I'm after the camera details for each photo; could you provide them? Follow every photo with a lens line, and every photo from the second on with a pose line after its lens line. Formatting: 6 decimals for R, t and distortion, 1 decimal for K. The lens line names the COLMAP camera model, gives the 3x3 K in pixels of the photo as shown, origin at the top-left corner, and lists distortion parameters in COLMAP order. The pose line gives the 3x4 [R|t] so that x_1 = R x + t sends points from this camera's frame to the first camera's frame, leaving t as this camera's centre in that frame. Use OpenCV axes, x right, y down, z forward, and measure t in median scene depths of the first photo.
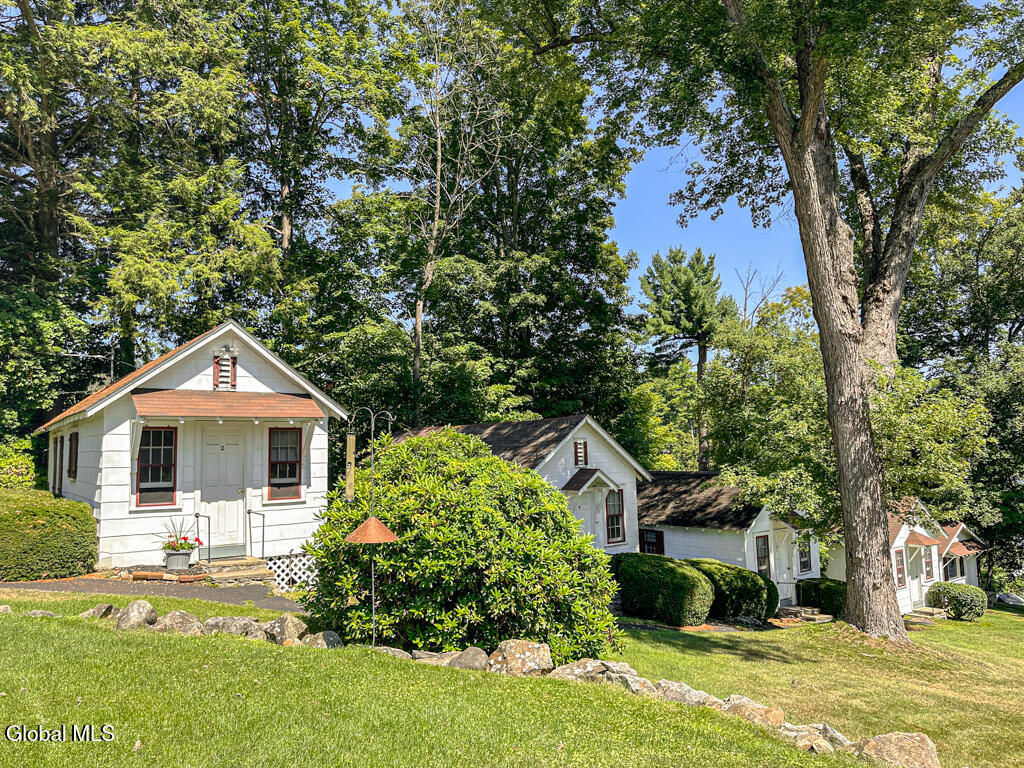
lens RADIAL K [[729.5, 0, 512.0], [0, 729.5, 384.0], [0, 0, 1]] dist [-0.003317, -0.006578]
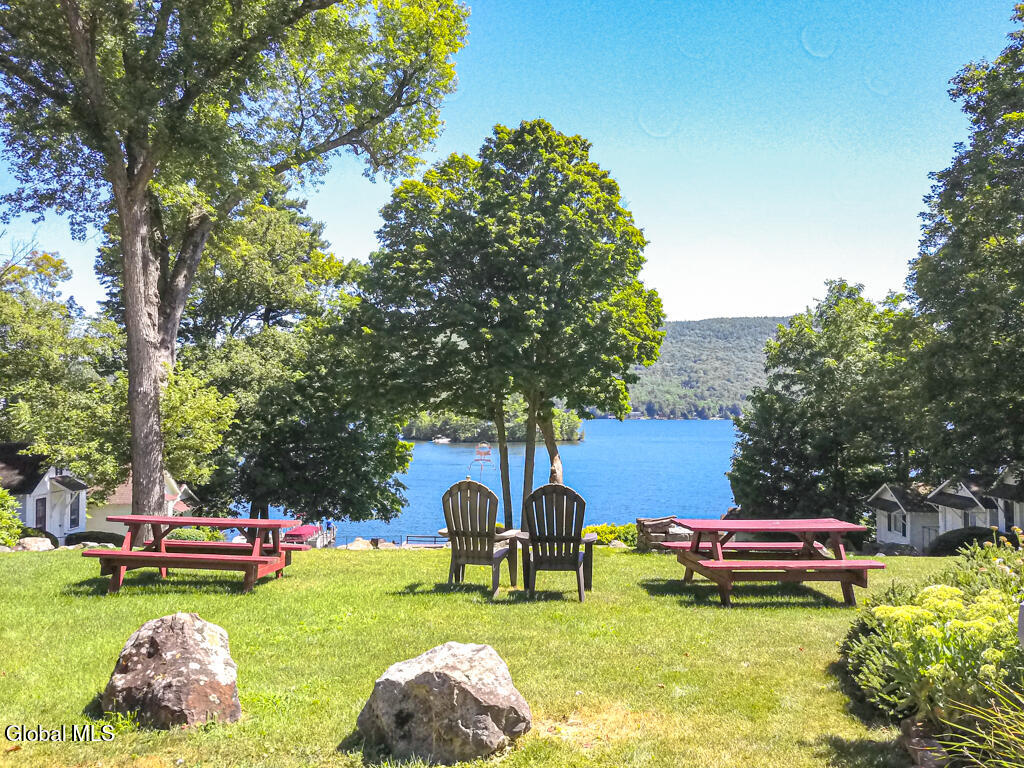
lens RADIAL K [[784.5, 0, 515.4], [0, 784.5, 408.1], [0, 0, 1]] dist [0.008408, 0.007231]
pose [[0.564987, 0.030444, 0.824538, -0.314083], [-0.093865, 0.995203, 0.027573, -0.042819], [-0.819743, -0.092974, 0.565135, -0.349979]]
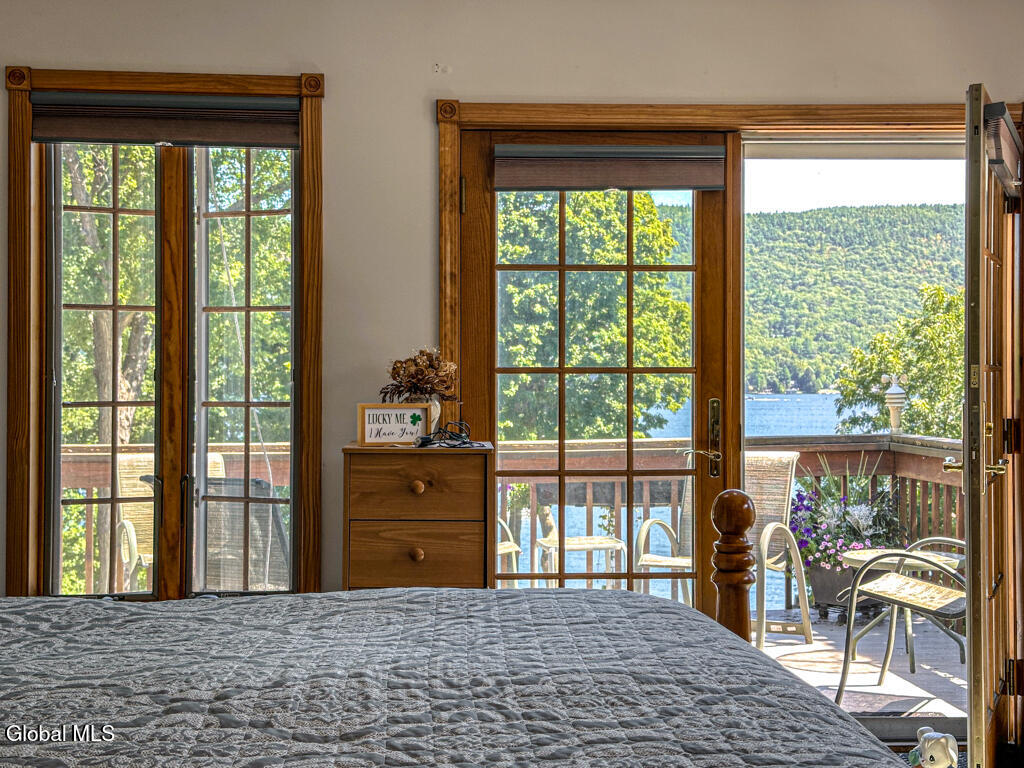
lens RADIAL K [[1443.9, 0, 513.6], [0, 1443.9, 368.1], [0, 0, 1]] dist [0.172479, 0.057053]
pose [[0.539368, 0.024074, 0.841726, -1.096880], [-0.088756, 0.995649, 0.028397, -0.308806], [-0.837380, -0.090025, 0.539157, -0.781429]]
